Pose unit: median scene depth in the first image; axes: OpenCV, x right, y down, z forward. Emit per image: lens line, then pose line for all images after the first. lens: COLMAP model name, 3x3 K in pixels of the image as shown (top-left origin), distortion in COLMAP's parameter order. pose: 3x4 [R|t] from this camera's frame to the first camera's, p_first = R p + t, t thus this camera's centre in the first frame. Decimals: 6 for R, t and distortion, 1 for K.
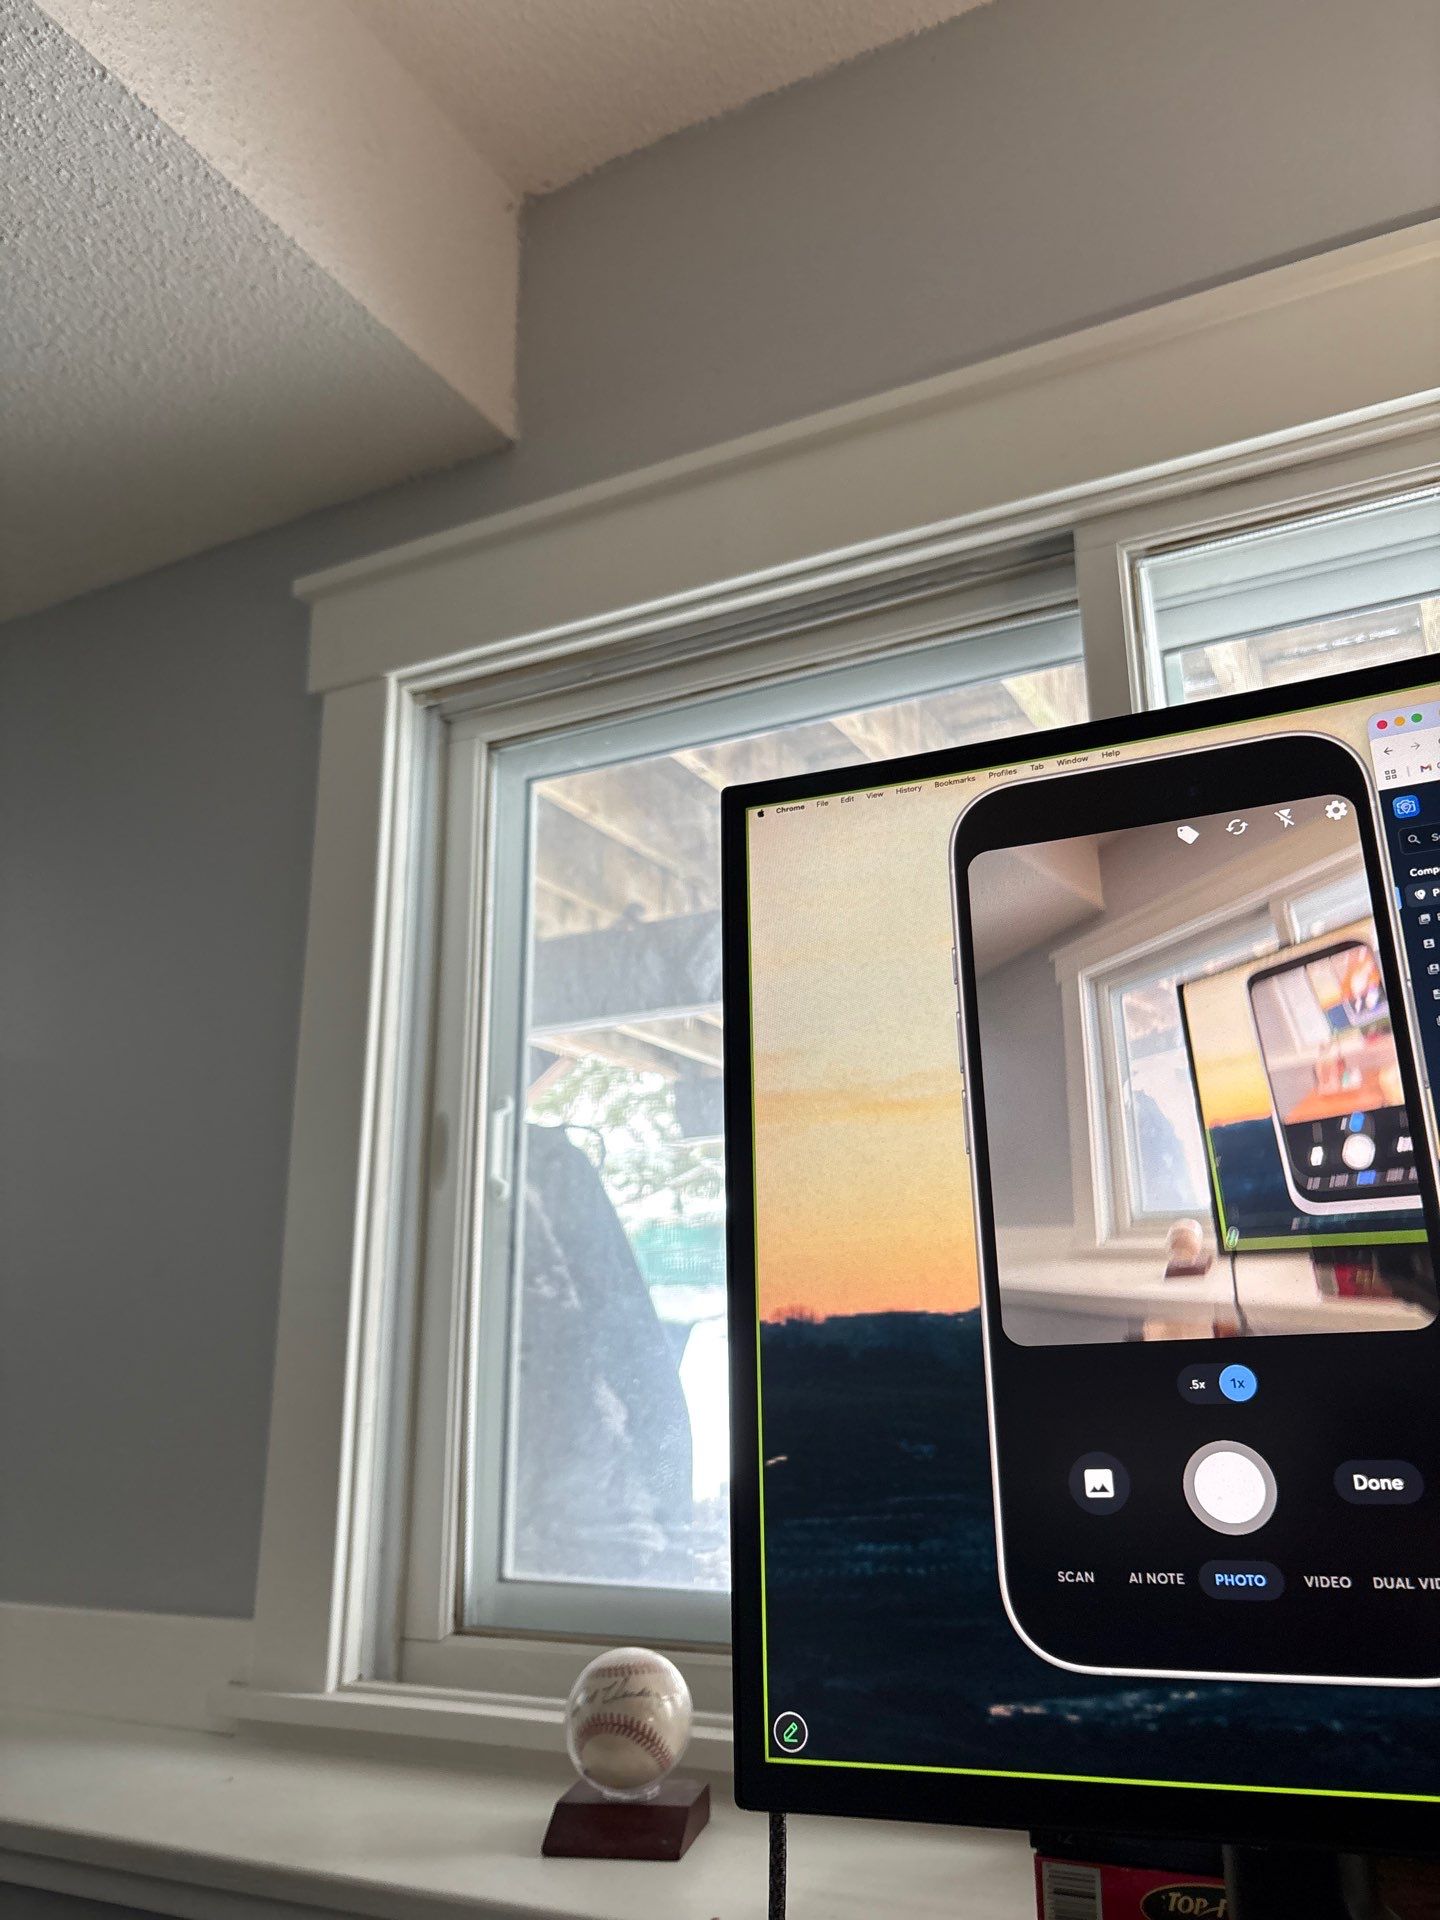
lens RADIAL K [[1464.9, 0, 724.1], [0, 1464.9, 958.9], [0, 0, 1]] dist [0.031290, -0.024618]
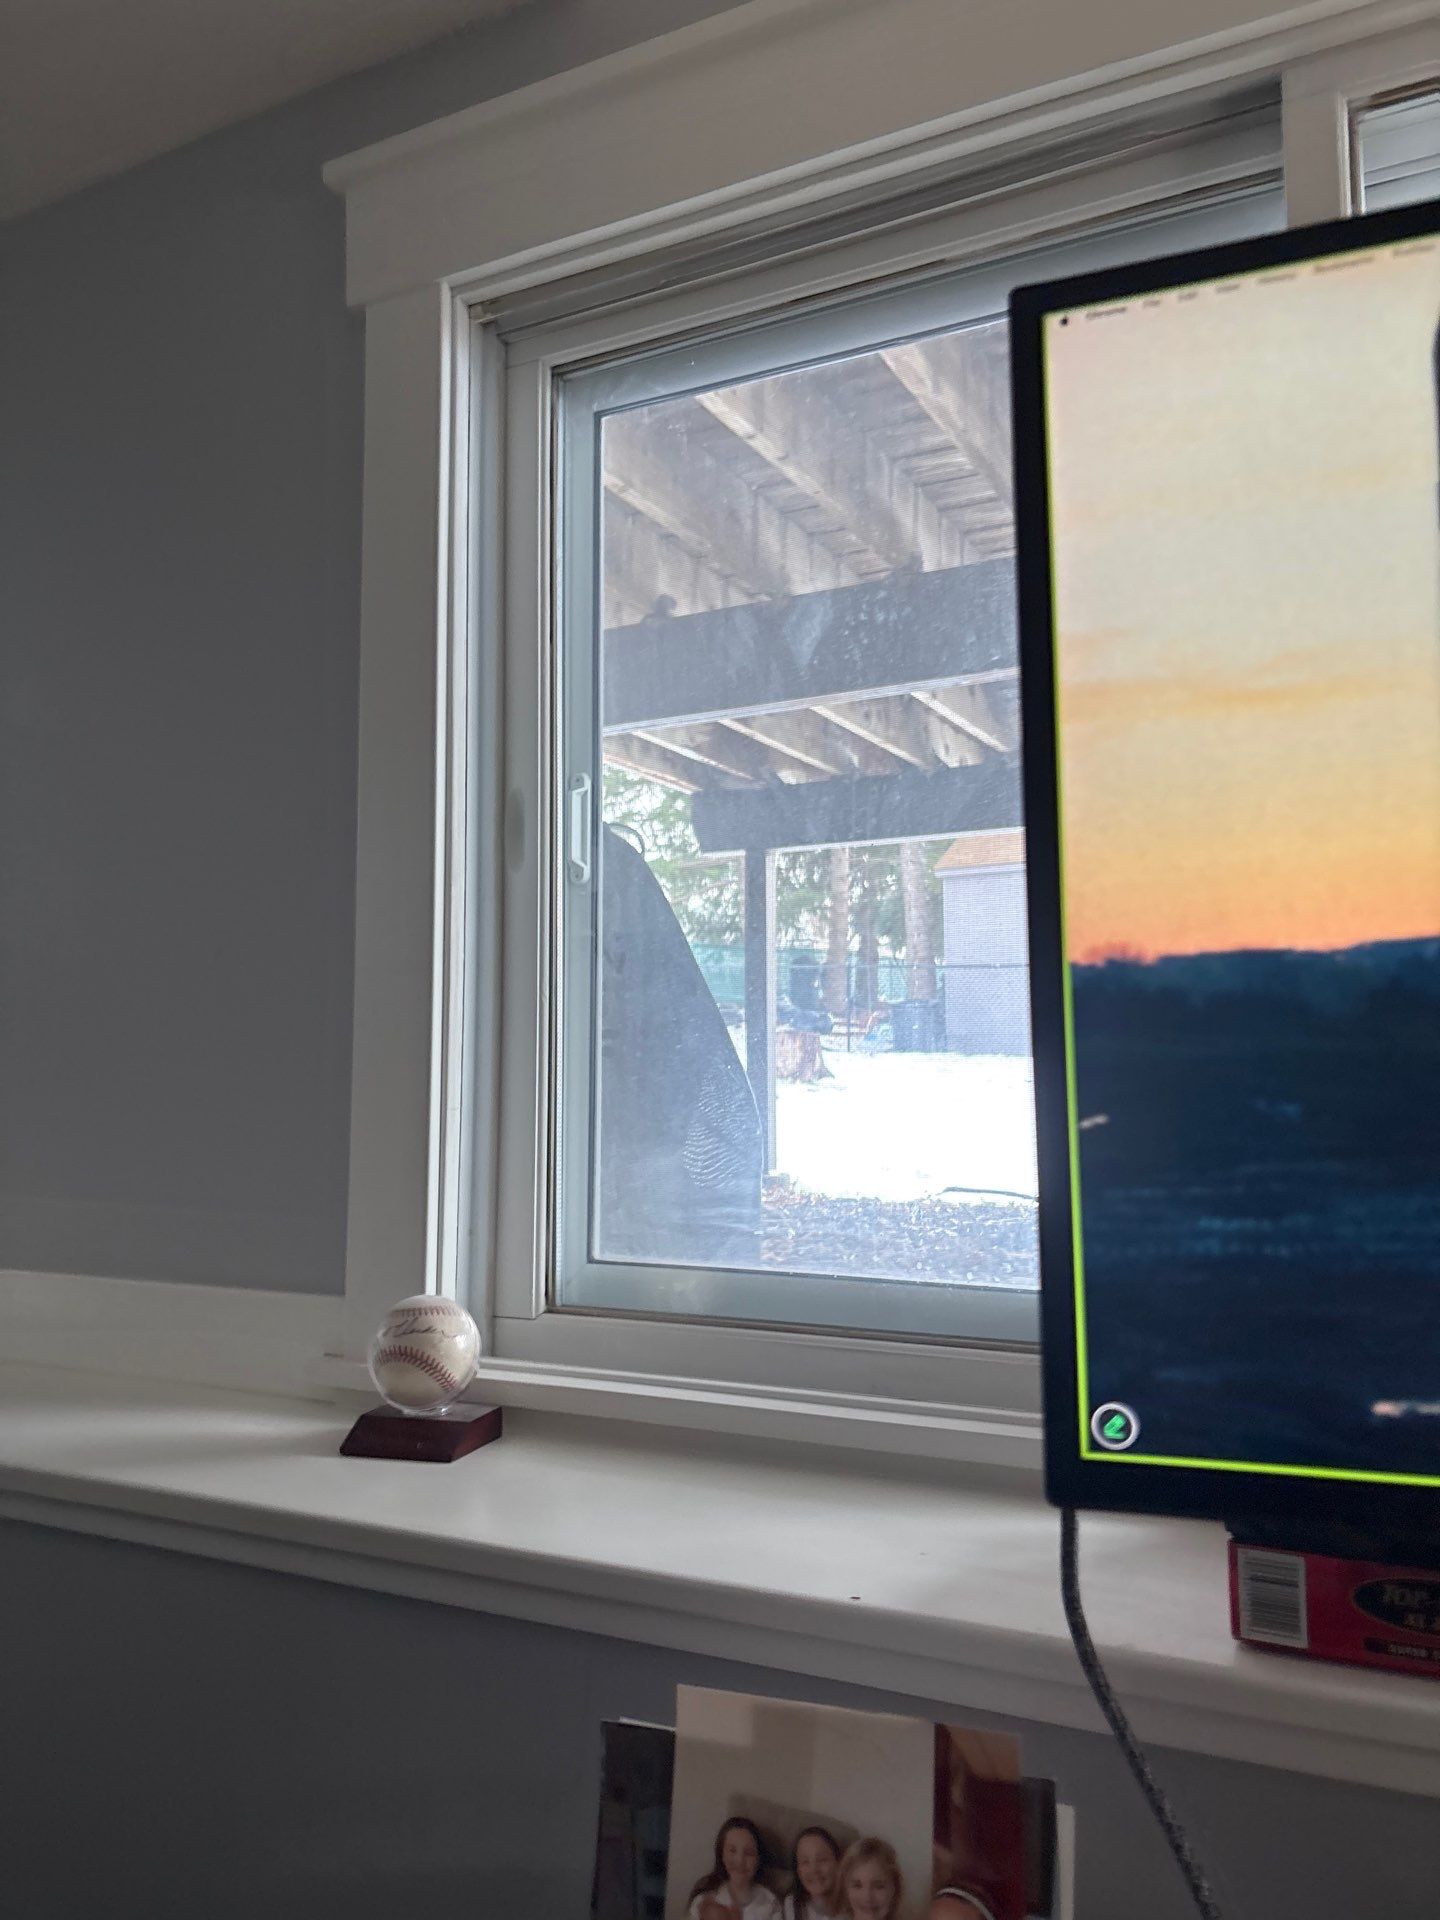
lens RADIAL K [[1464.9, 0, 699.5], [0, 1464.9, 976.1], [0, 0, 1]] dist [0.031290, -0.024618]
pose [[0.999845, 0.011380, -0.013455, -0.095238], [-0.008456, 0.979704, 0.200272, 0.052506], [0.015461, -0.200127, 0.979648, 0.111407]]
